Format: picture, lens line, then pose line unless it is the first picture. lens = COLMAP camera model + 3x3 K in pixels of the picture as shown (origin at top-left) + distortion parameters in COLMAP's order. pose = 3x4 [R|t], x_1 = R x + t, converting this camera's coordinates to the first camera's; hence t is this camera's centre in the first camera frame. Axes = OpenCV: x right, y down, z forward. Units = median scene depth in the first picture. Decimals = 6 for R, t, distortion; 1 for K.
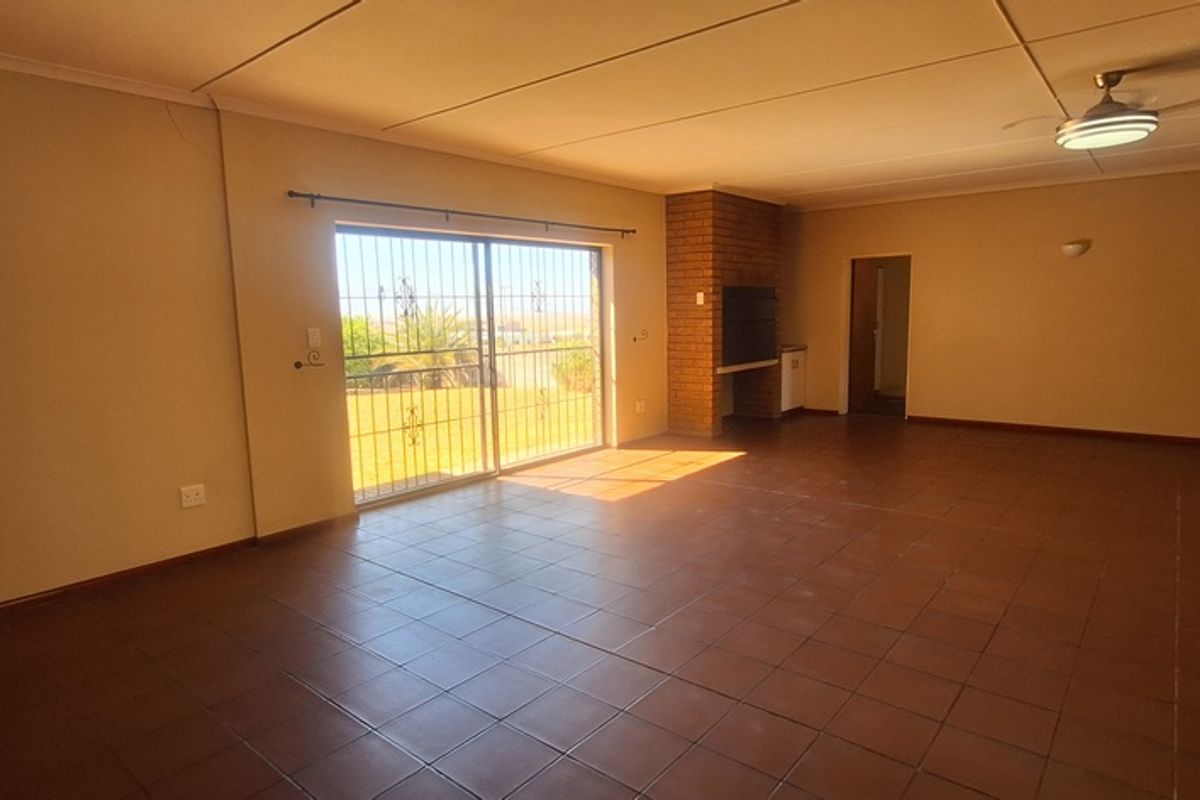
lens RADIAL K [[700.3, 0, 606.9], [0, 700.3, 402.4], [0, 0, 1]] dist [-0.006322, 0.001206]
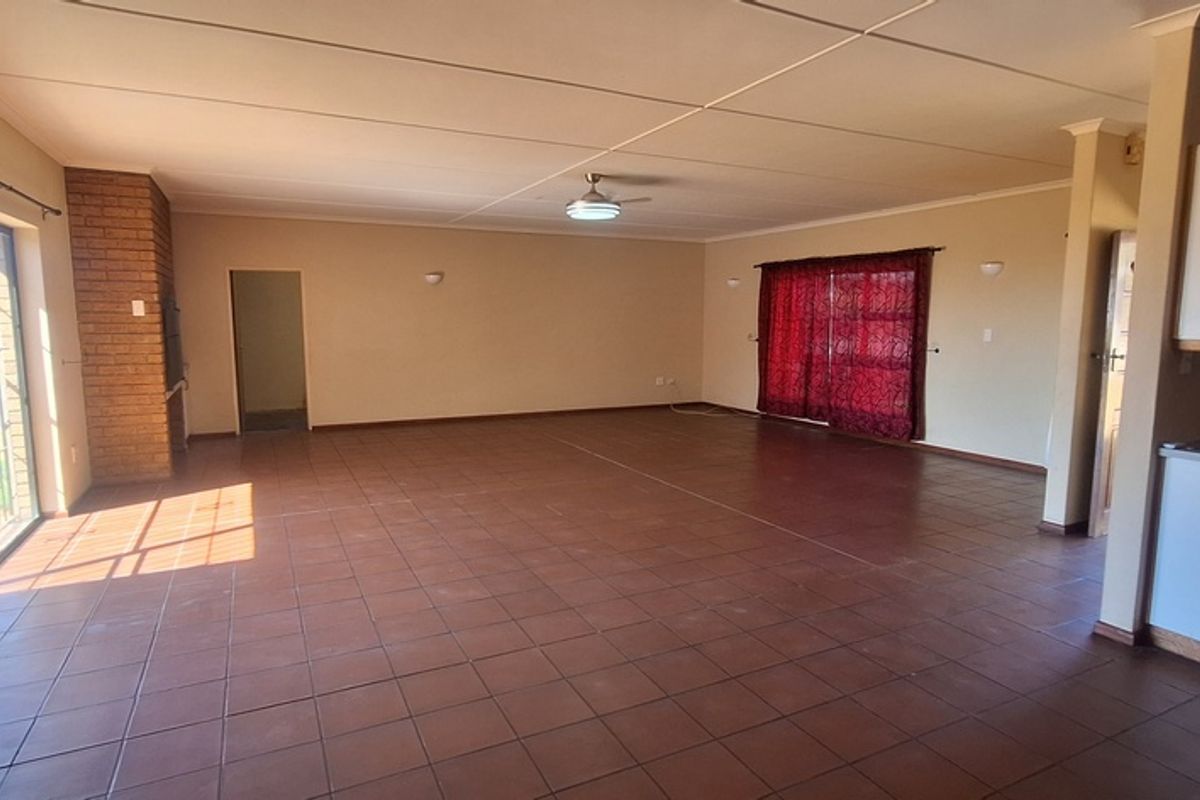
lens RADIAL K [[700.3, 0, 606.9], [0, 700.3, 402.4], [0, 0, 1]] dist [-0.006322, 0.001206]
pose [[0.408827, -0.090719, 0.908092, -0.383312], [0.109020, 0.992776, 0.050098, -0.023496], [-0.906077, 0.078519, 0.415764, 0.195887]]
